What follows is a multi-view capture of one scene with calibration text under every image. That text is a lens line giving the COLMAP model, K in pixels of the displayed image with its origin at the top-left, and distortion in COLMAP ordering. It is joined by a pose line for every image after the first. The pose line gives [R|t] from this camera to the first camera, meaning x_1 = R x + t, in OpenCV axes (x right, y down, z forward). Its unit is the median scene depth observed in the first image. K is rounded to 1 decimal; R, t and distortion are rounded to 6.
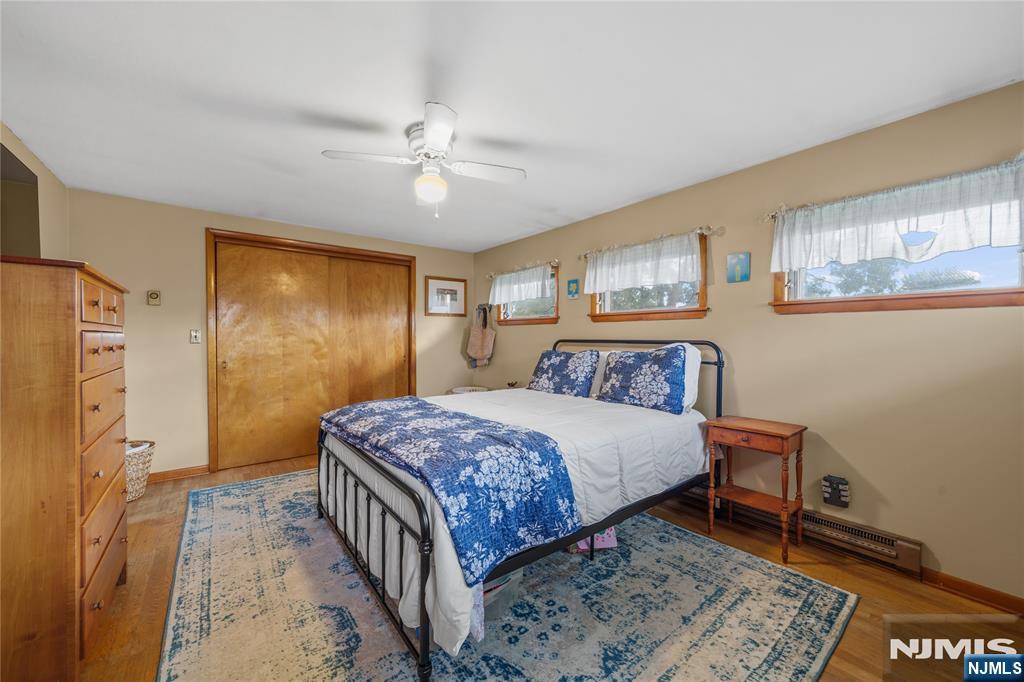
lens RADIAL K [[380.5, 0, 509.4], [0, 380.5, 339.6], [0, 0, 1]] dist [-0.001249, -0.000183]
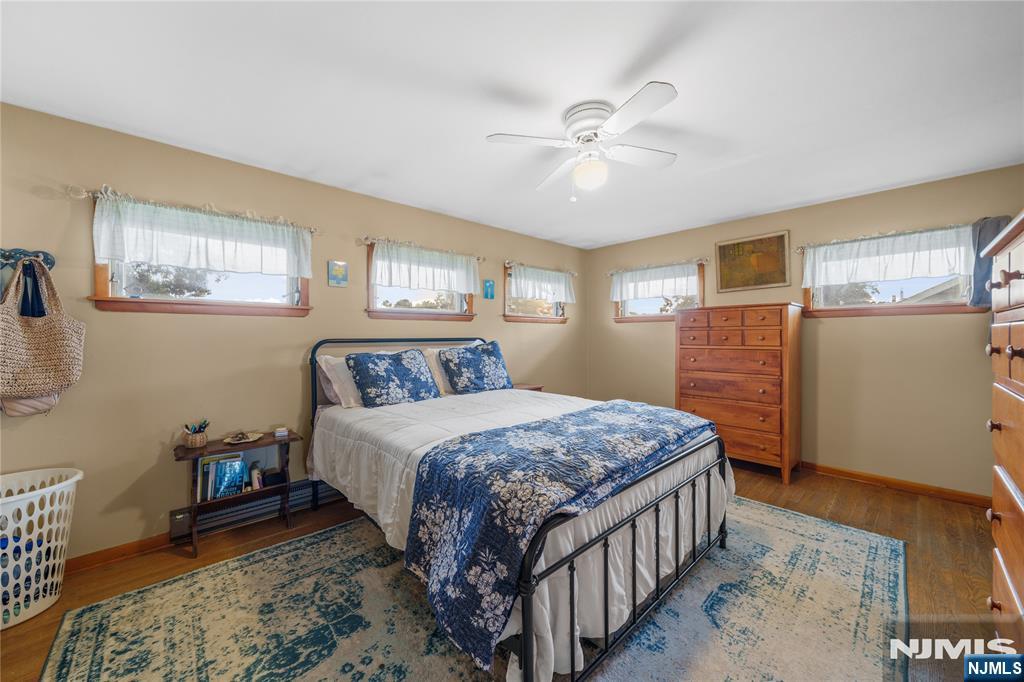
lens RADIAL K [[380.5, 0, 509.4], [0, 380.5, 339.6], [0, 0, 1]] dist [-0.001249, -0.000183]
pose [[-0.088240, -0.006394, 0.996079, -0.841656], [0.017103, 0.999822, 0.007933, 0.000128], [-0.995952, 0.017736, -0.088115, 0.972195]]
